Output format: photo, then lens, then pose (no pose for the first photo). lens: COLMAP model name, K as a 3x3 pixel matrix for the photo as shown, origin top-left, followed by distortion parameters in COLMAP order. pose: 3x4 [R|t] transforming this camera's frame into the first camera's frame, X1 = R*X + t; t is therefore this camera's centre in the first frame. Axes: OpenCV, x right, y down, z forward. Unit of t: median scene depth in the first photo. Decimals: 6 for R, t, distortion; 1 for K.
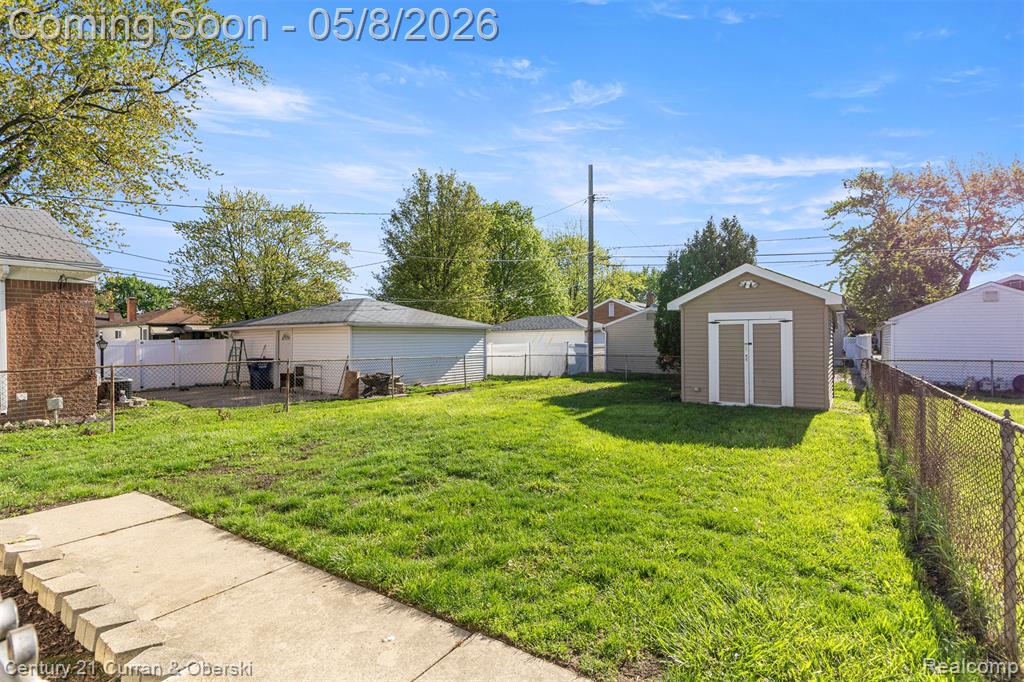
lens RADIAL K [[481.5, 0, 518.6], [0, 481.5, 341.7], [0, 0, 1]] dist [0.001048, -0.001143]
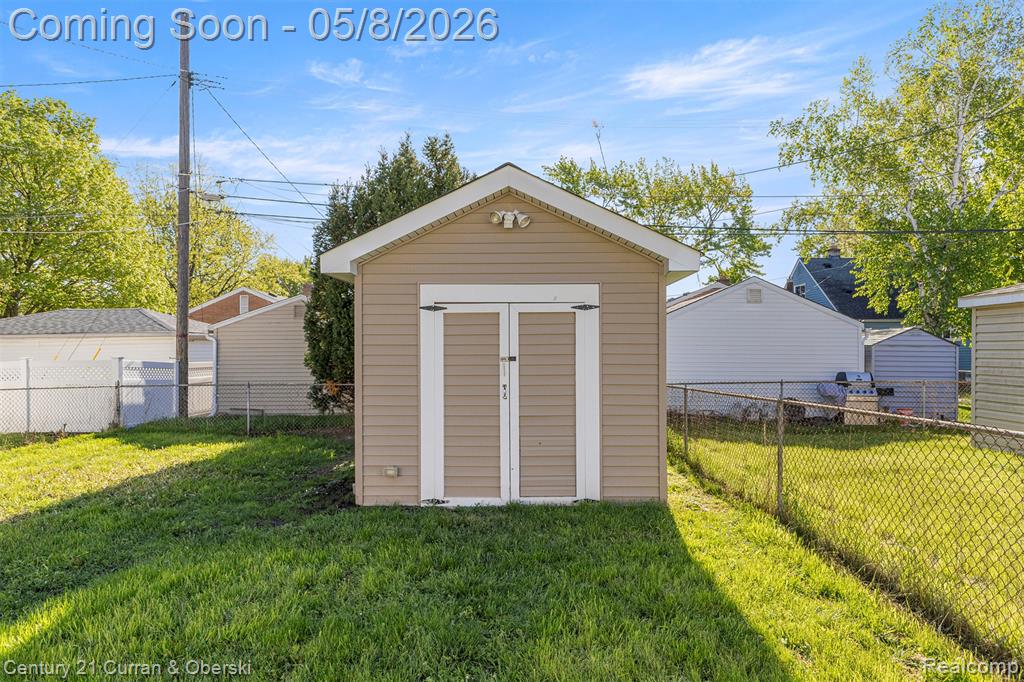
lens RADIAL K [[638.0, 0, 515.7], [0, 638.0, 344.5], [0, 0, 1]] dist [-0.010095, -0.000870]
pose [[0.840600, 0.009045, 0.541582, 0.106135], [0.002960, 0.999769, -0.021291, 0.002242], [-0.541649, 0.019500, 0.840379, 0.314580]]
